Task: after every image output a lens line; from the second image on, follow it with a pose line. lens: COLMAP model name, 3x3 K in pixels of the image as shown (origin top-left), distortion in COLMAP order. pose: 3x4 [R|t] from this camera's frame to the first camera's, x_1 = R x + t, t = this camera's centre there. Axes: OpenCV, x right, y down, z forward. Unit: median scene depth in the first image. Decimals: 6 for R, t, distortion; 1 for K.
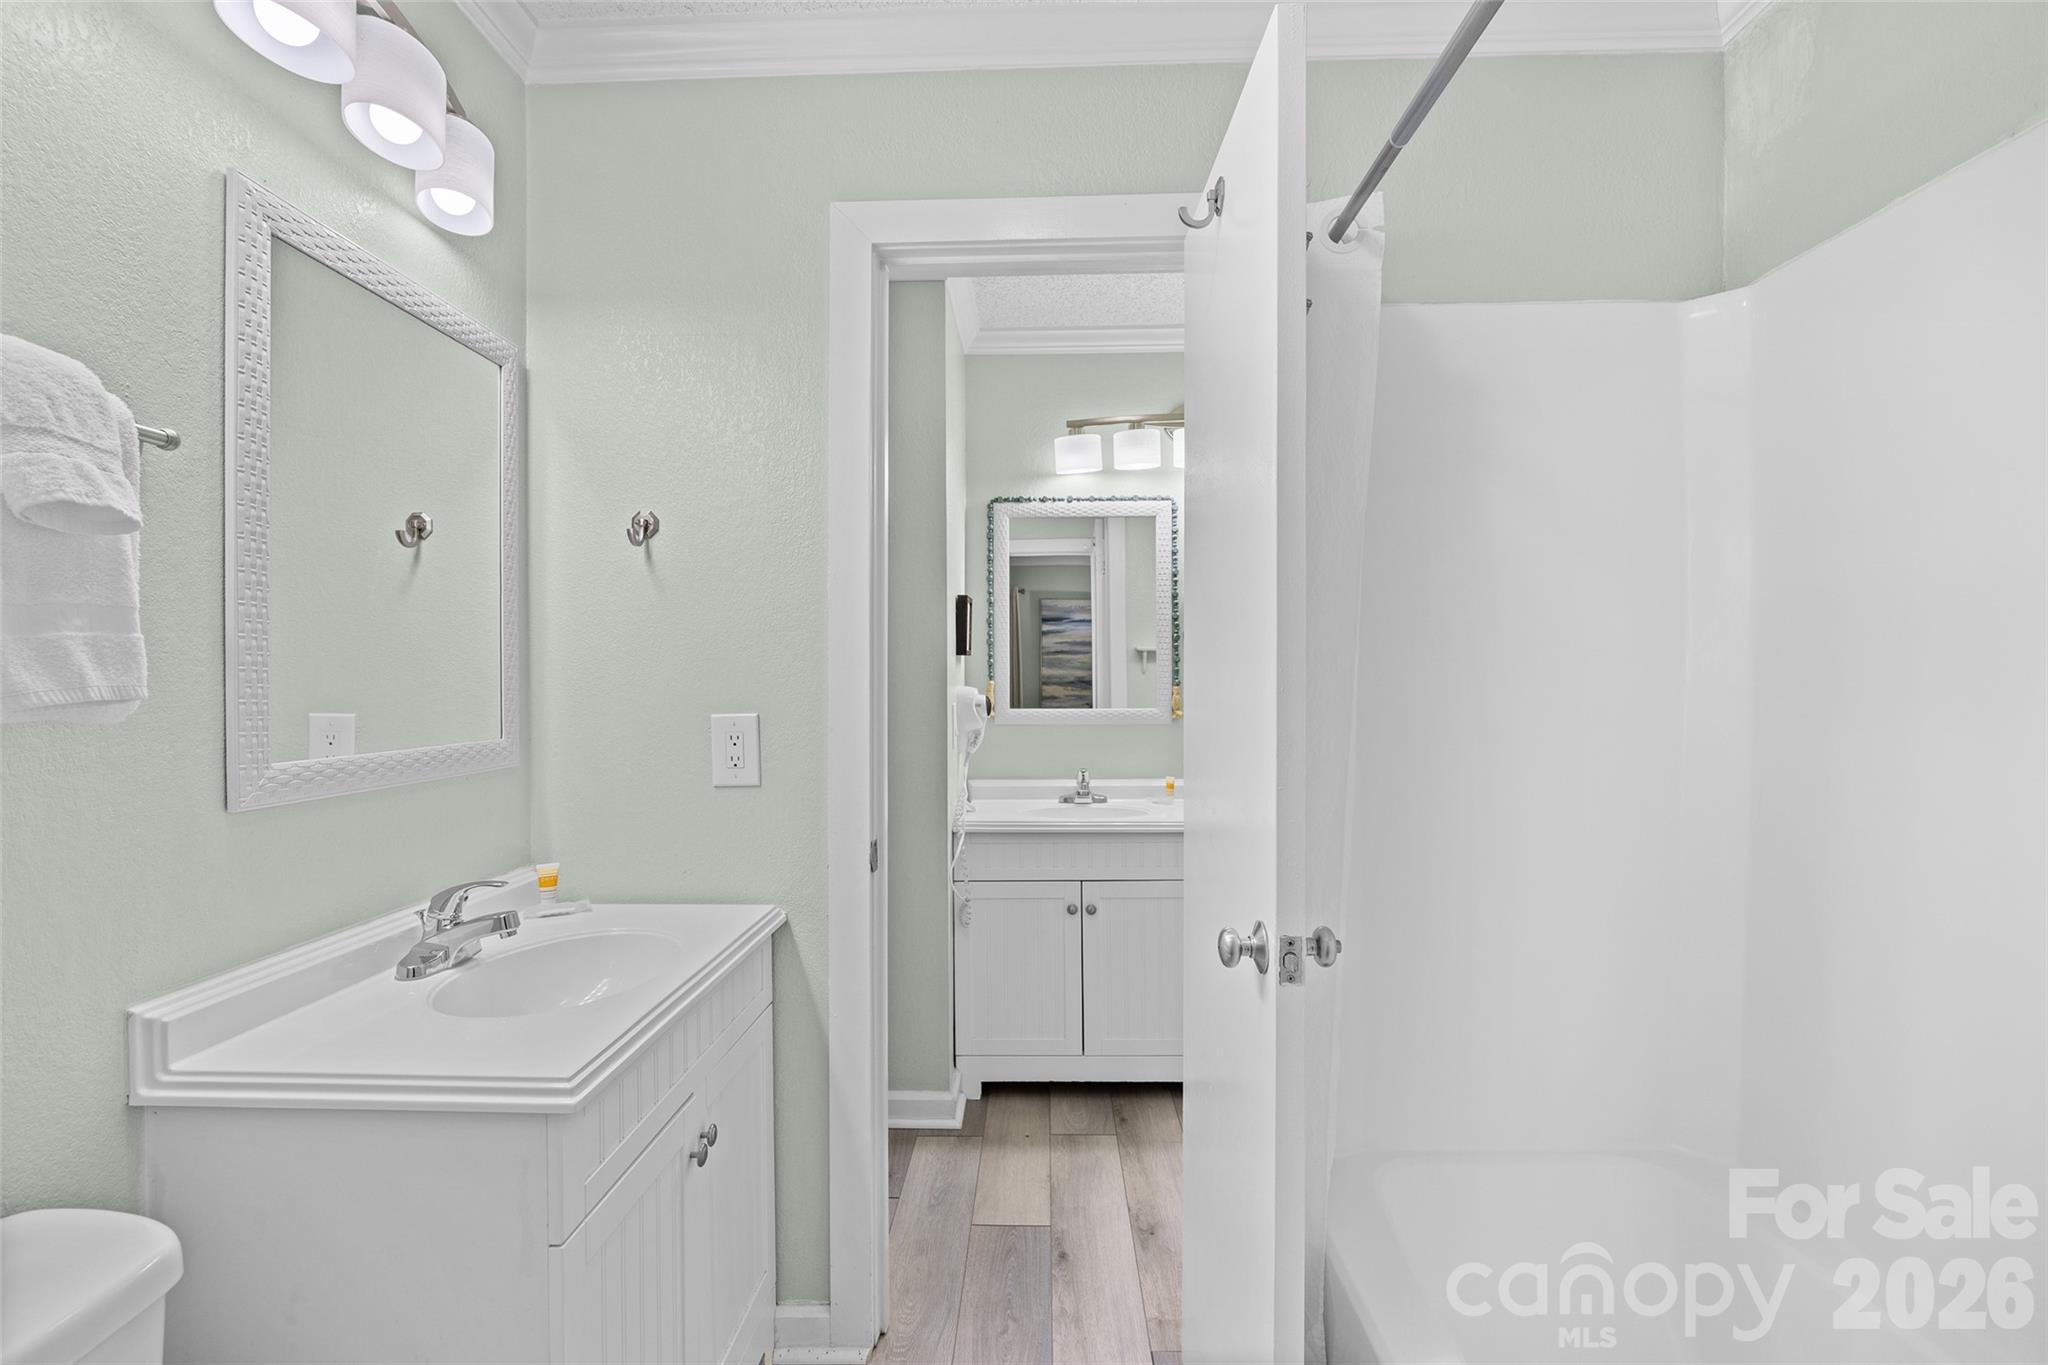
lens RADIAL K [[972.8, 0, 1022.3], [0, 972.8, 682.6], [0, 0, 1]] dist [-0.010925, 0.000308]
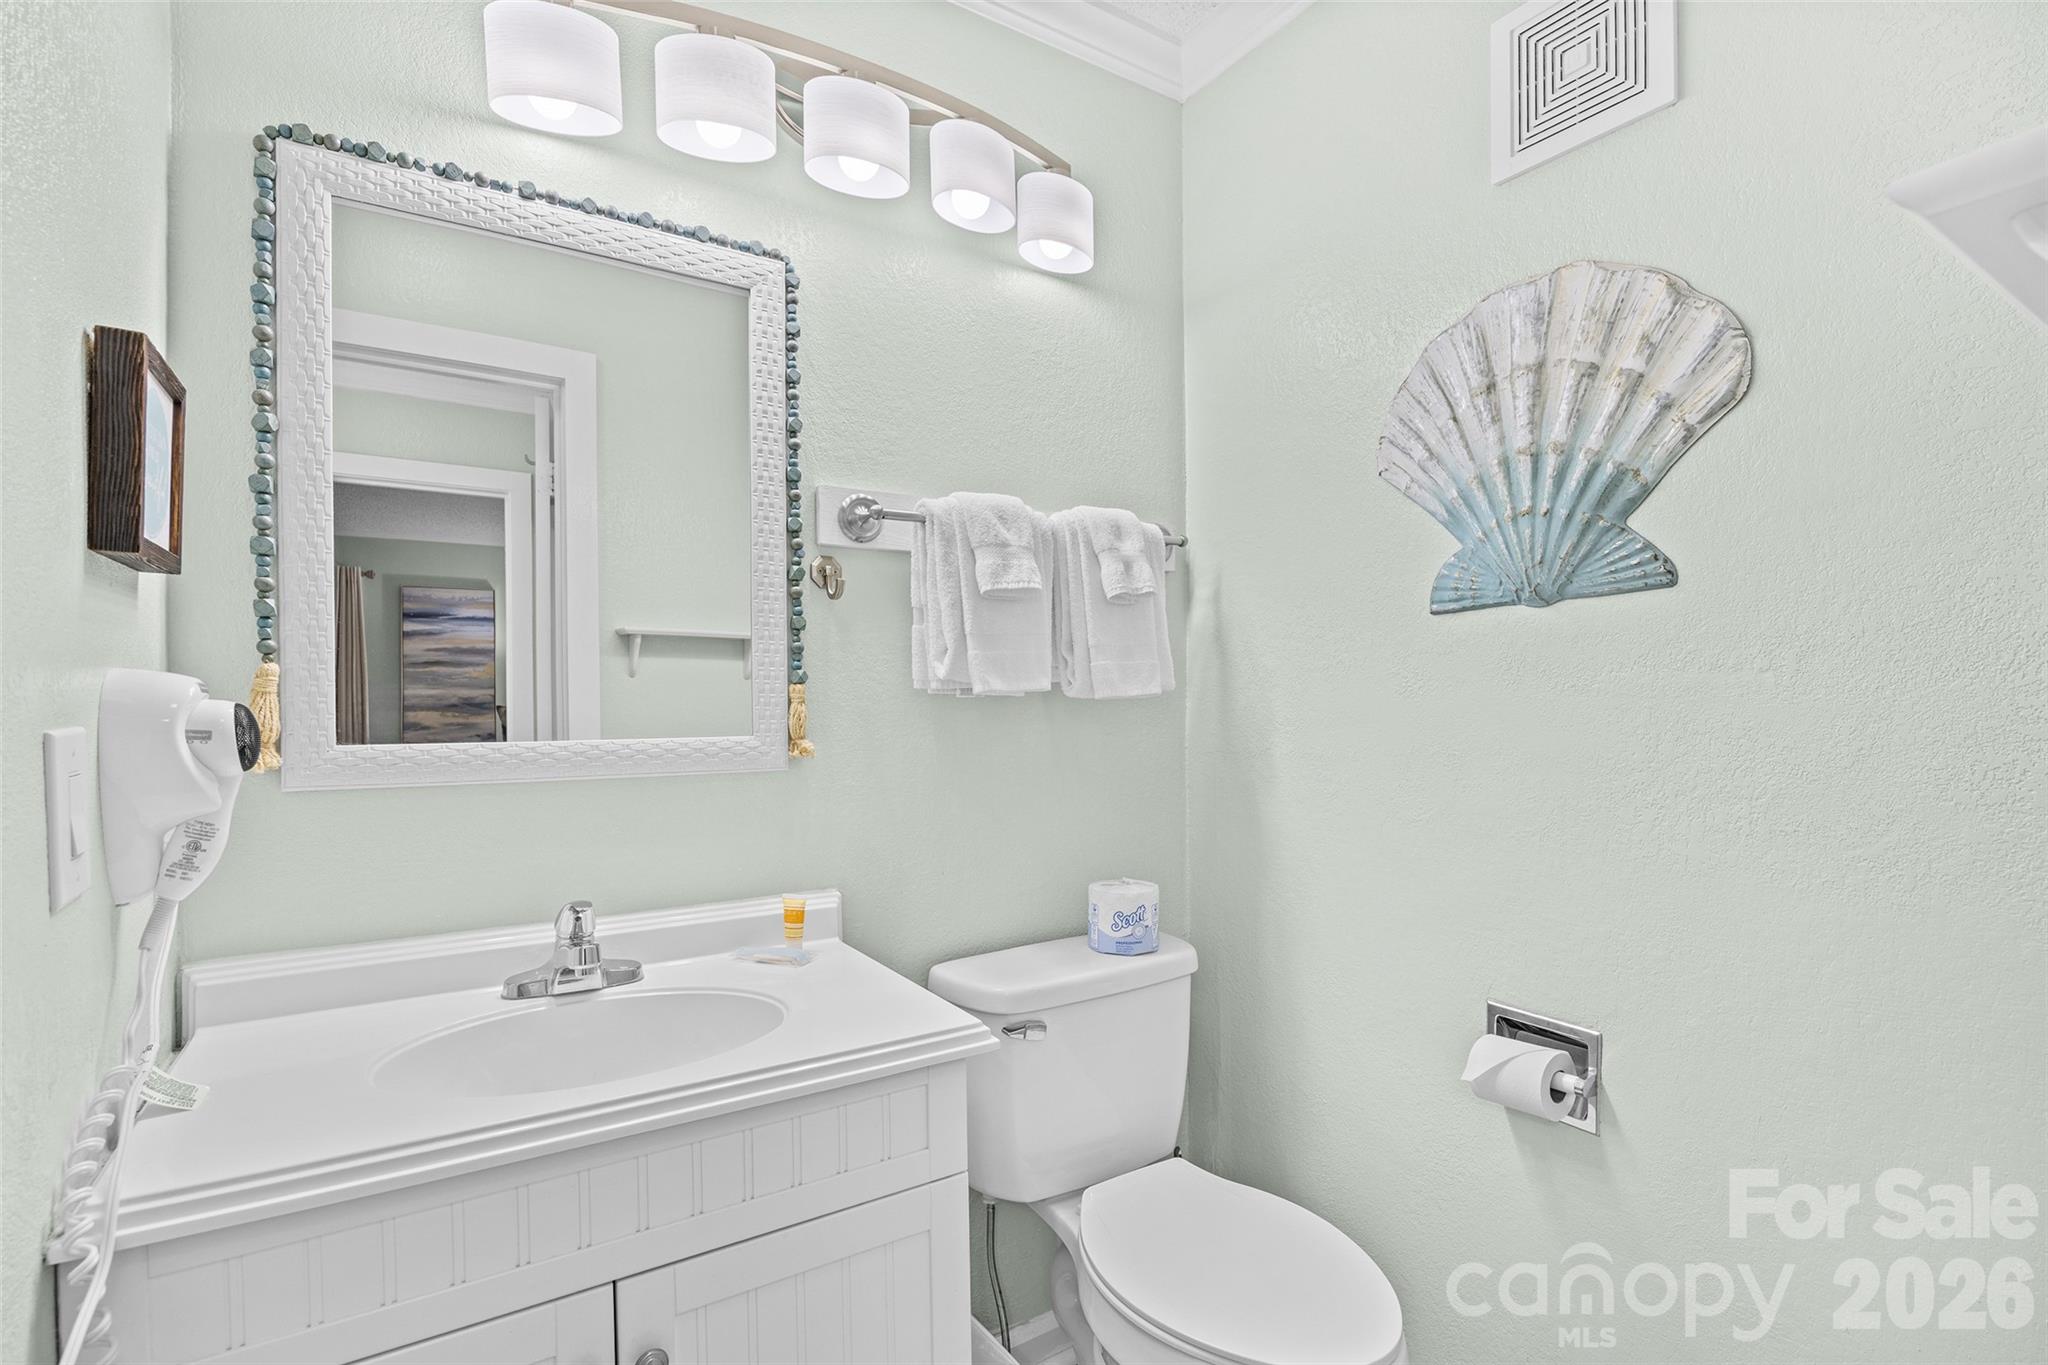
lens RADIAL K [[972.8, 0, 1034.6], [0, 972.8, 712.5], [0, 0, 1]] dist [-0.010925, 0.000308]
pose [[0.823507, -0.006461, 0.567269, -0.003665], [0.005821, 0.999979, 0.002939, 0.015851], [-0.567276, 0.000882, 0.823528, 0.574460]]
